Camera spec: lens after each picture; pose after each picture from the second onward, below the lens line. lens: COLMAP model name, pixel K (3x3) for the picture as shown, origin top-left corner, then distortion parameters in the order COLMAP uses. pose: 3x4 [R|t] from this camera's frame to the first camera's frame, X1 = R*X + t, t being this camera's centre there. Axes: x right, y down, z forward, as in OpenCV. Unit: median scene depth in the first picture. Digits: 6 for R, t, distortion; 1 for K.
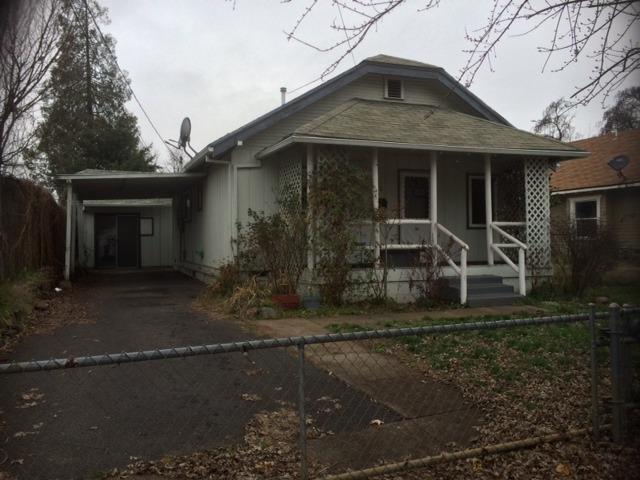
lens RADIAL K [[548.1, 0, 320.0], [0, 548.1, 240.0], [0, 0, 1]] dist [0.029713, -0.004495]
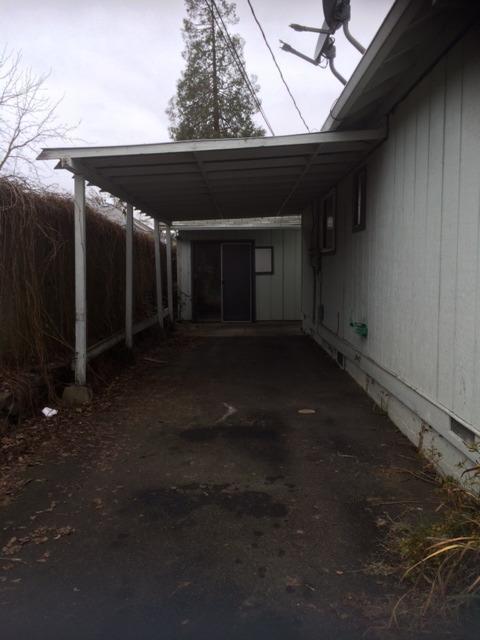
lens RADIAL K [[548.1, 0, 240.0], [0, 548.1, 320.0], [0, 0, 1]] dist [0.029713, -0.004495]
pose [[0.929710, 0.036866, -0.366444, -0.041190], [-0.002075, 0.995486, 0.094886, -0.006513], [0.368288, -0.087456, 0.925589, 0.157354]]
